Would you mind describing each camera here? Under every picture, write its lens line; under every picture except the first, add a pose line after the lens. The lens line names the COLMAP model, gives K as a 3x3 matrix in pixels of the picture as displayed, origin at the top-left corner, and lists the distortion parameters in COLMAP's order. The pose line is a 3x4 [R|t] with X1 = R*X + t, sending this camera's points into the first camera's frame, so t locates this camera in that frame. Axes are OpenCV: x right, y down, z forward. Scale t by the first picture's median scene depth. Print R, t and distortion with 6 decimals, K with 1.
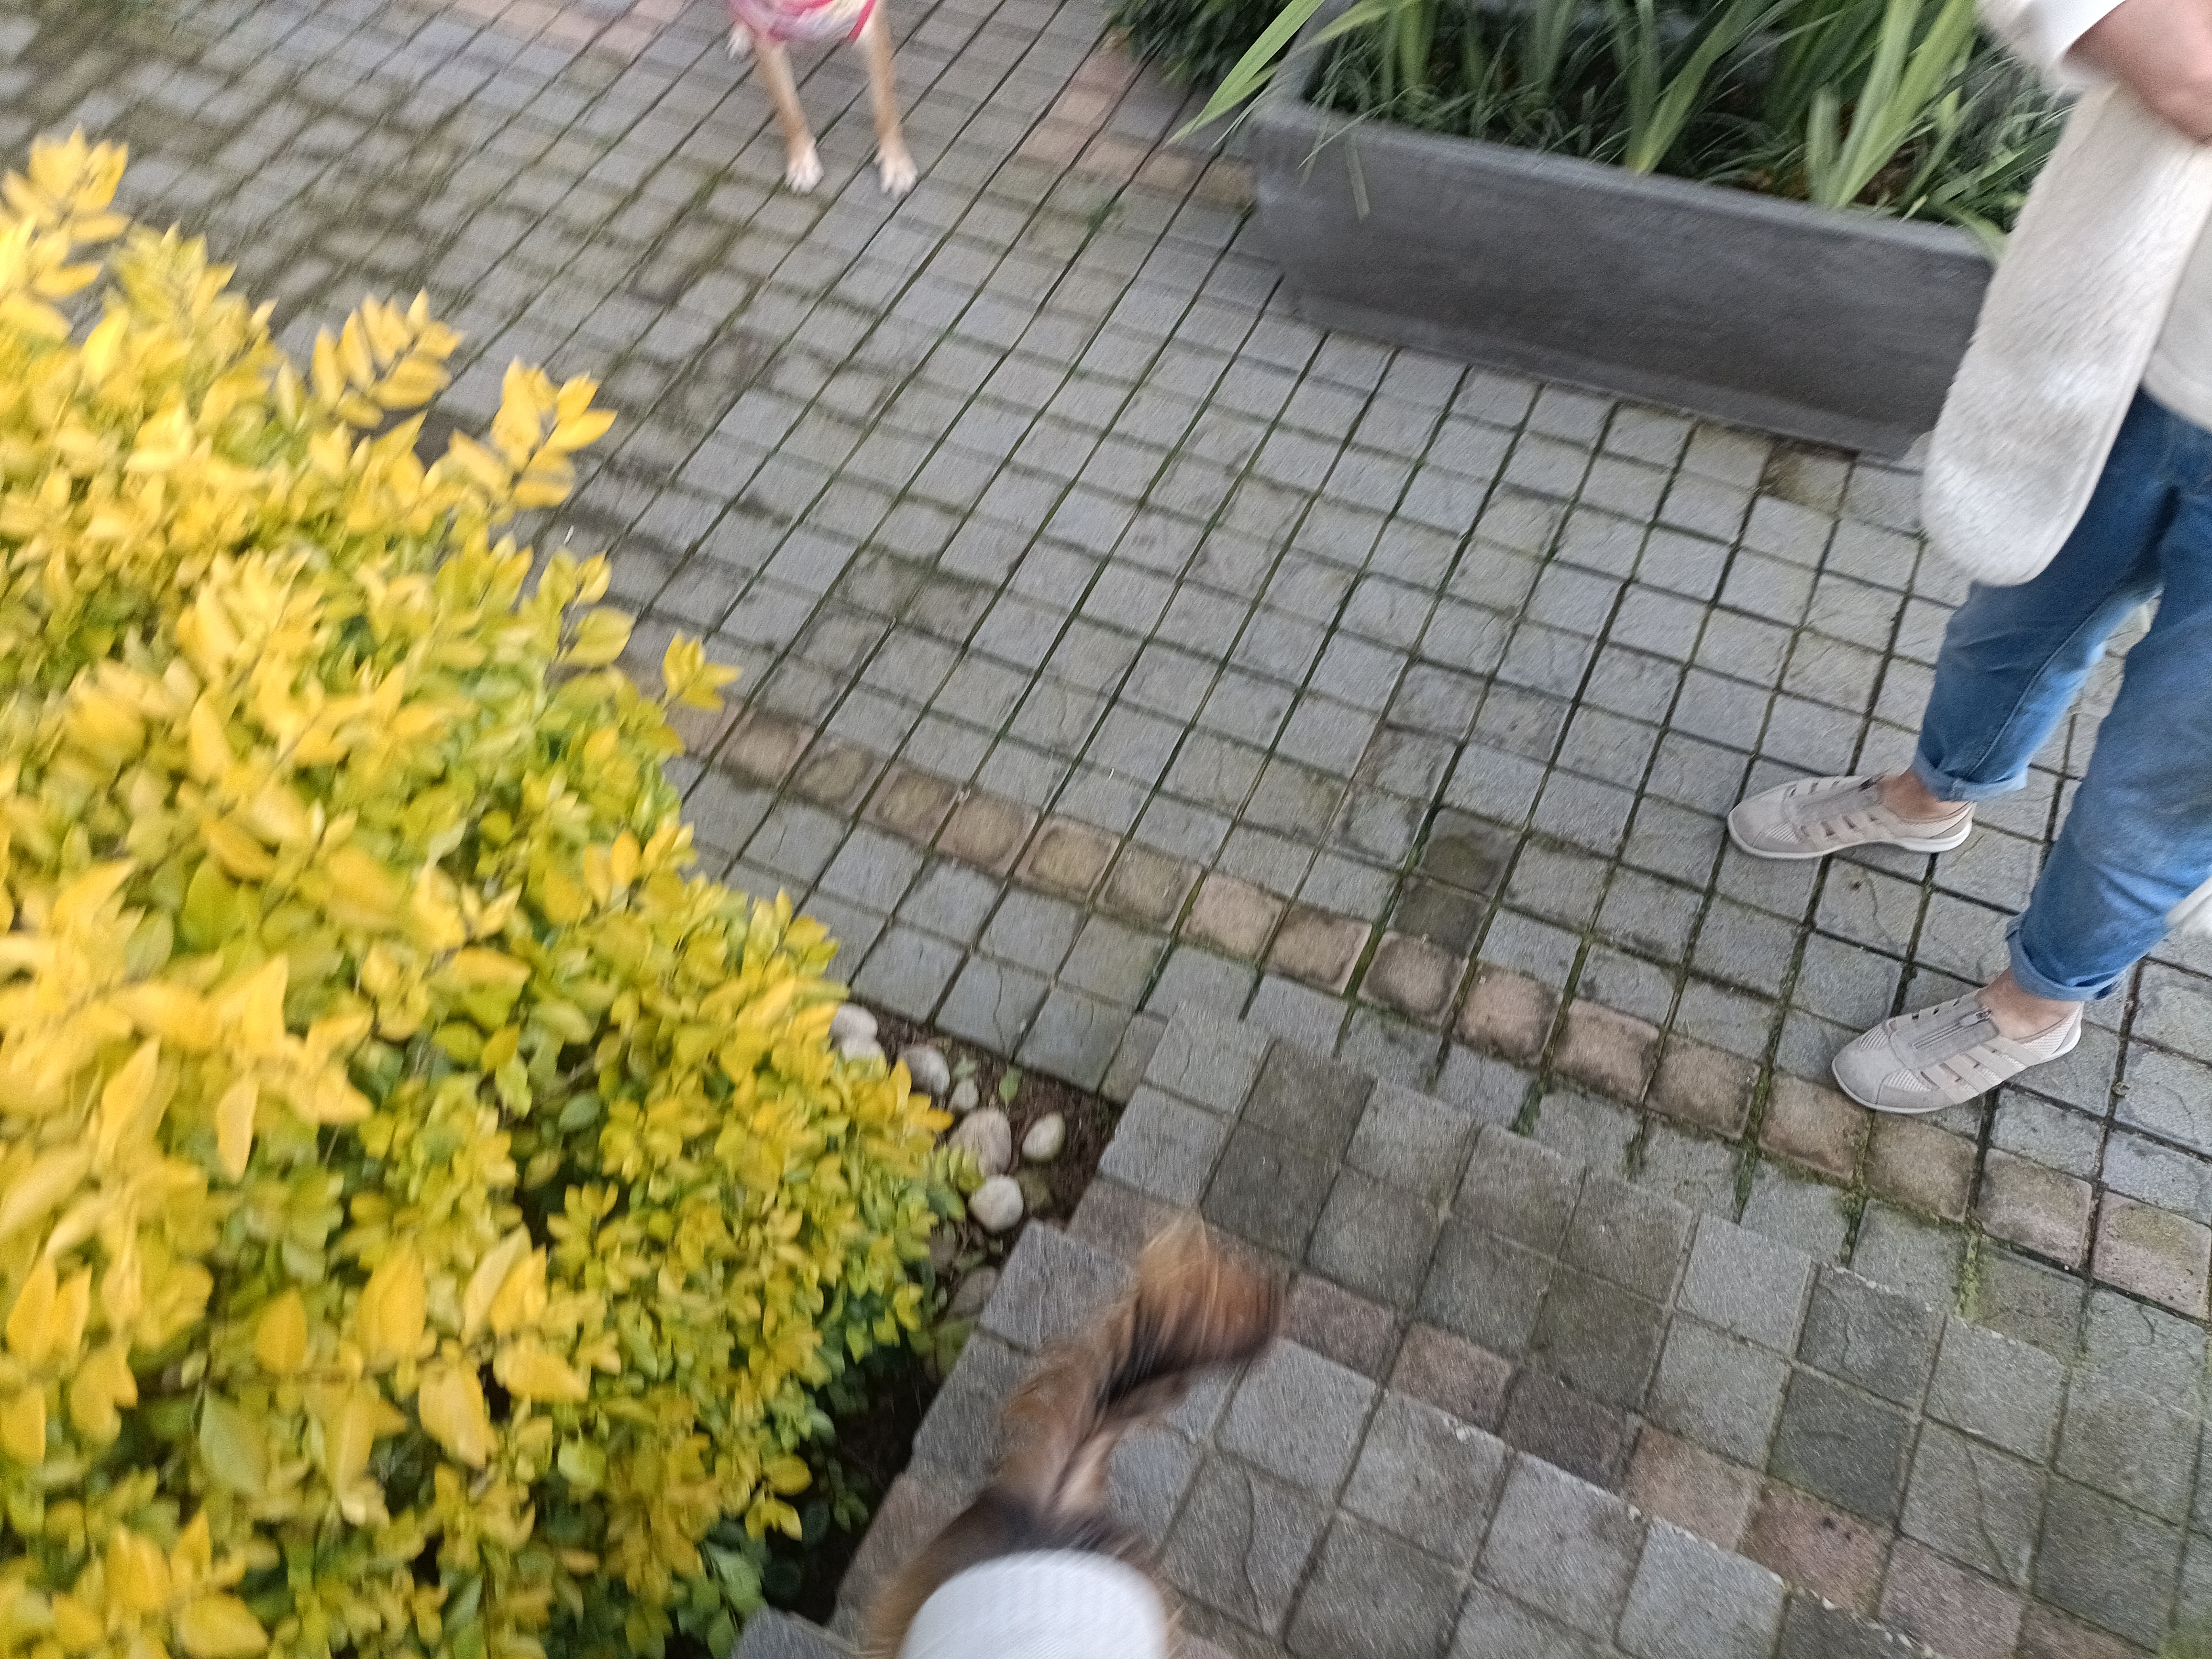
lens RADIAL K [[1620.6, 0, 1109.8], [0, 1620.6, 834.3], [0, 0, 1]] dist [0.009969, -0.003228]
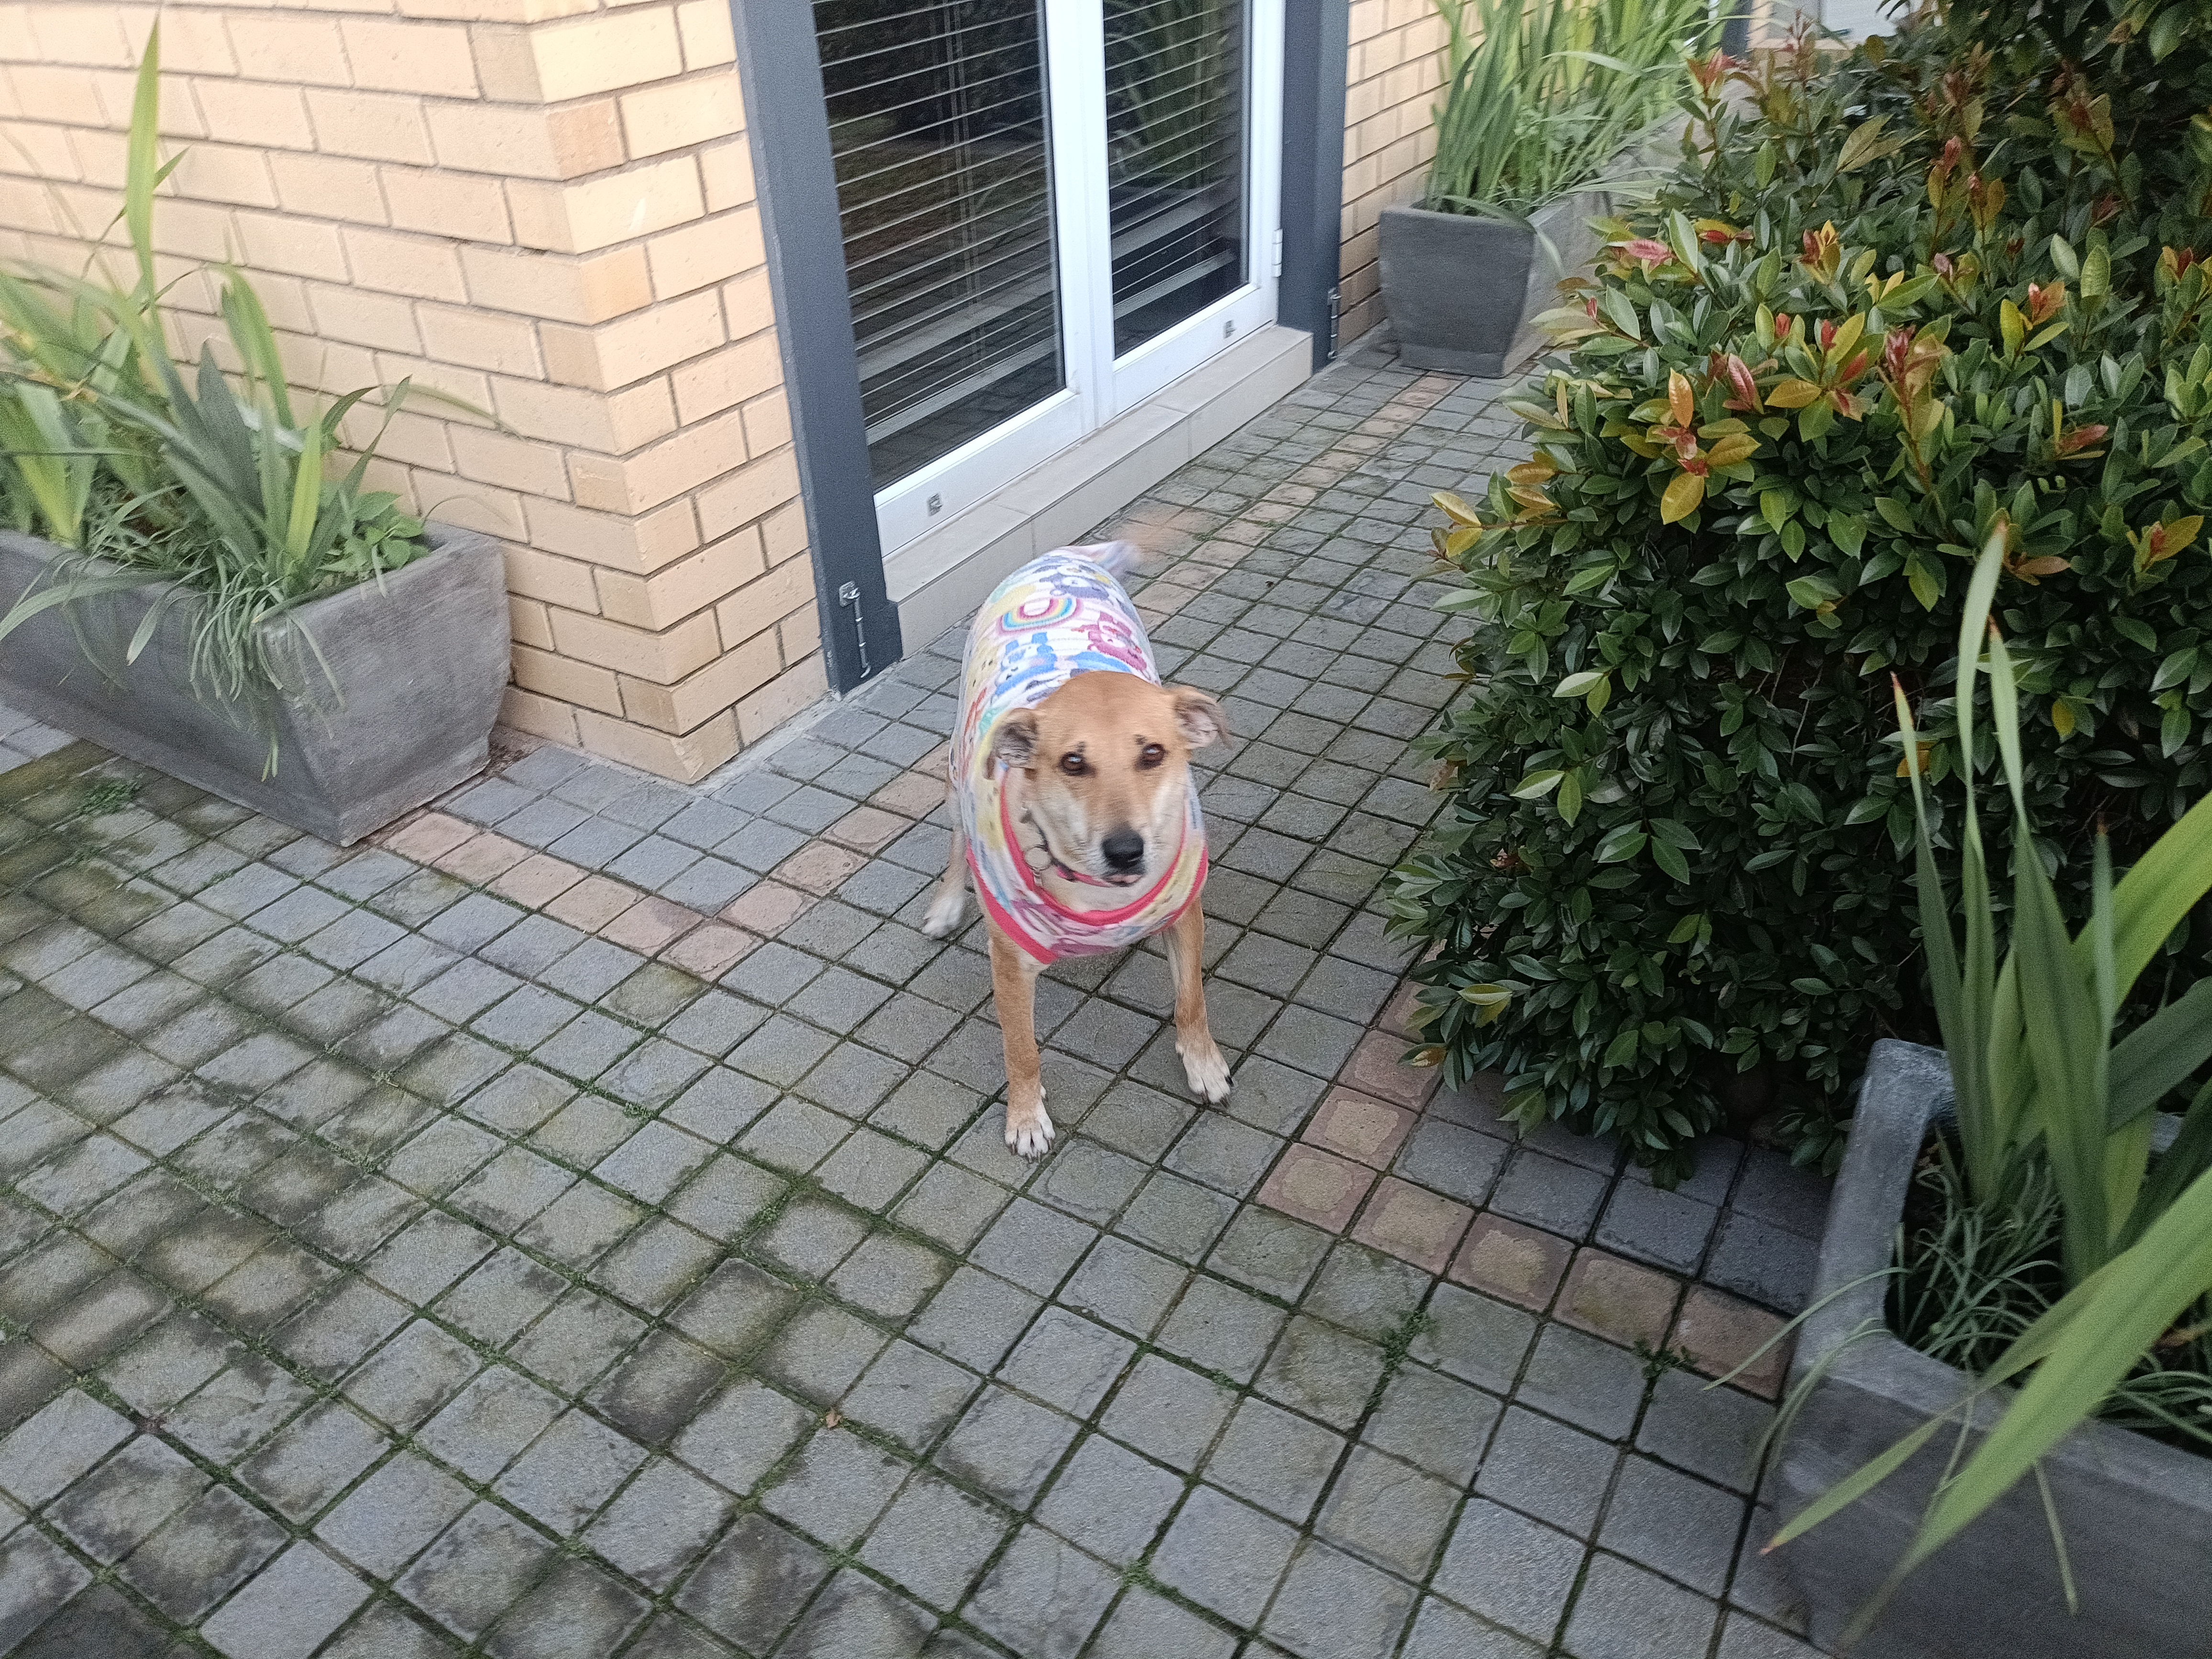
lens RADIAL K [[1620.6, 0, 1111.1], [0, 1620.6, 837.6], [0, 0, 1]] dist [0.009969, -0.003228]
pose [[0.994711, 0.075899, -0.069199, -0.083048], [-0.097547, 0.909022, -0.405172, -0.288161], [0.032151, 0.409779, 0.911618, 0.364959]]
